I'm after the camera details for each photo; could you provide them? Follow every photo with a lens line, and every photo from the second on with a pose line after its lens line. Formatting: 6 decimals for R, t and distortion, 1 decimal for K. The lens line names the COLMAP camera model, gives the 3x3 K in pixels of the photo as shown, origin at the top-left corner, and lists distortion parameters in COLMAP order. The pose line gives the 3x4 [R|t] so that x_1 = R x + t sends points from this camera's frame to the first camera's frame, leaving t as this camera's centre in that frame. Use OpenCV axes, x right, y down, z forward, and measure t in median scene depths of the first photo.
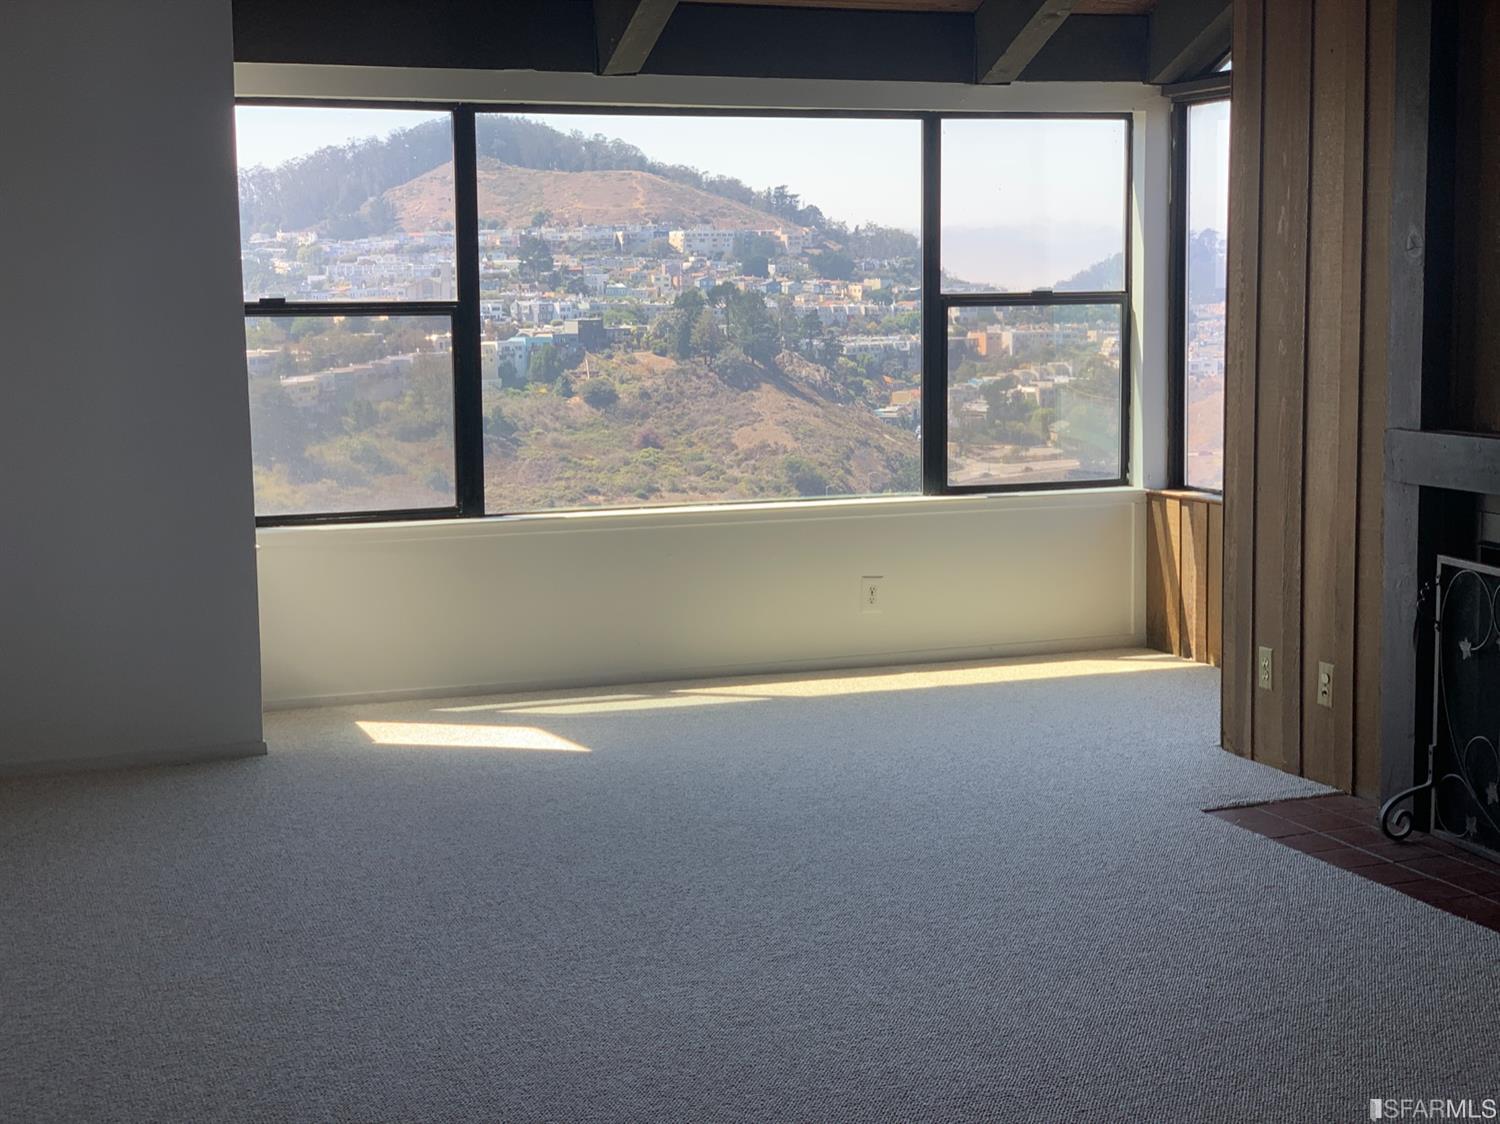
lens RADIAL K [[2220.2, 0, 732.3], [0, 2220.2, 558.9], [0, 0, 1]] dist [0.152338, 0.017930]
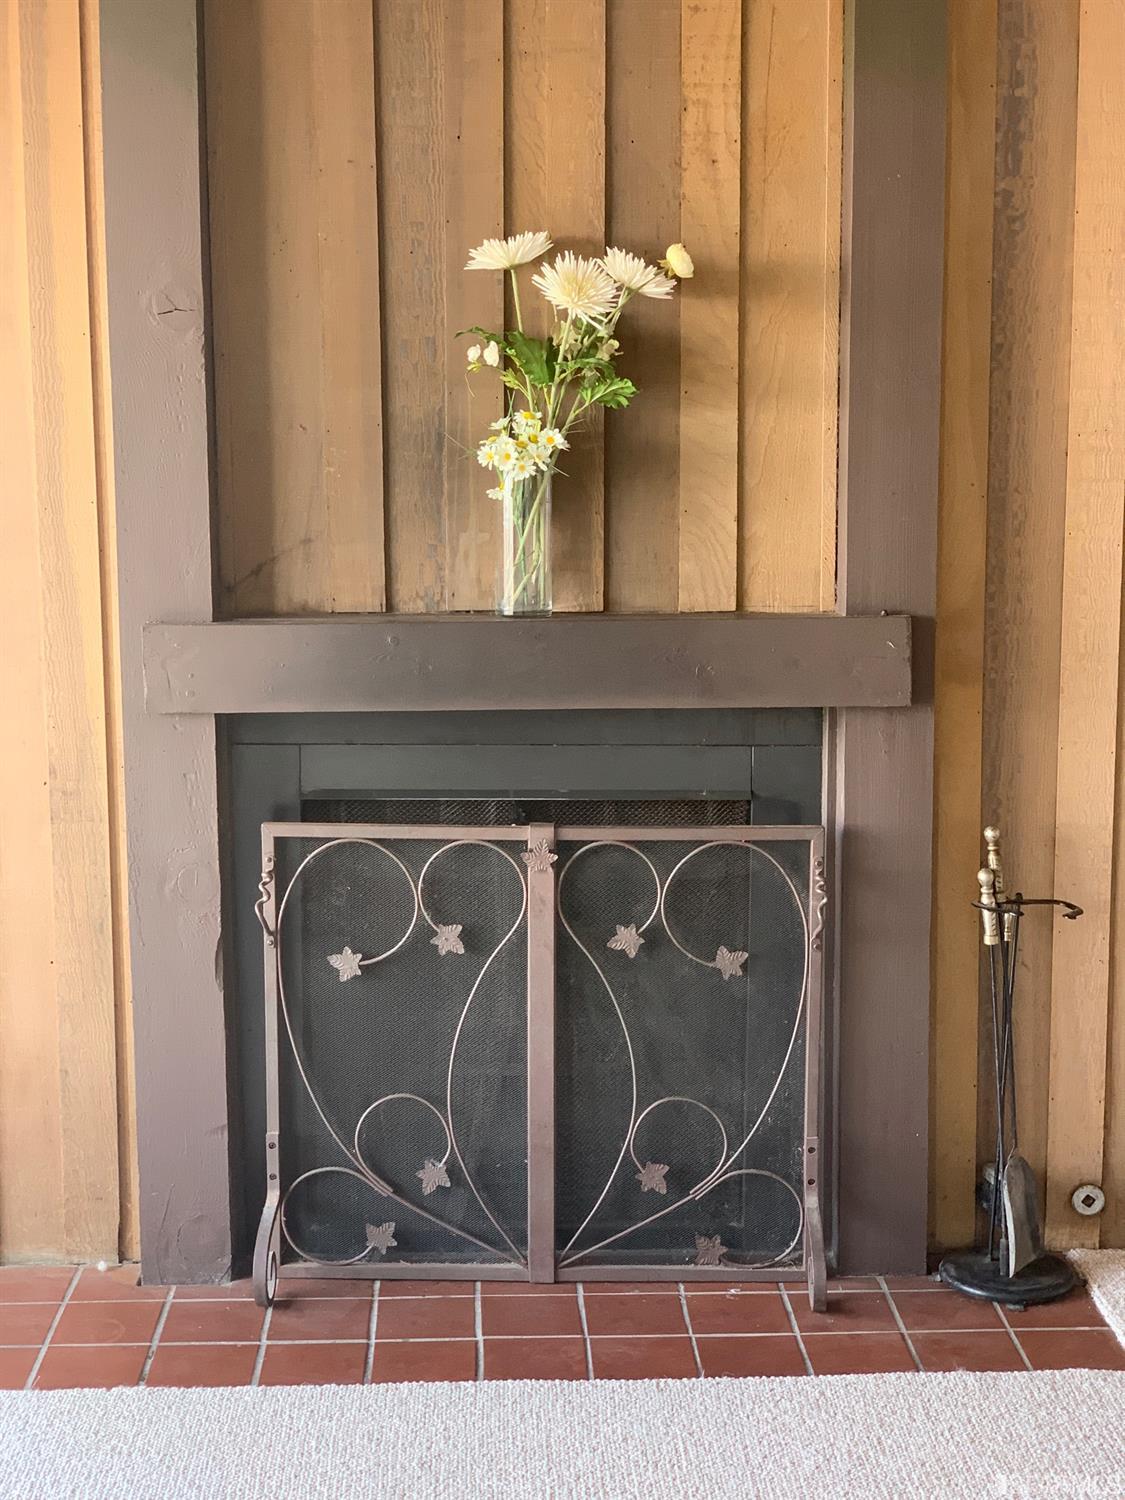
lens RADIAL K [[2272.6, 0, 562.5], [0, 2272.6, 750.0], [0, 0, 1]] dist [0.125845, -0.412617]
pose [[0.298568, -0.131618, 0.945269, -0.240149], [0.118213, 0.987918, 0.100219, -0.073529], [-0.947039, 0.081821, 0.310520, 0.732742]]
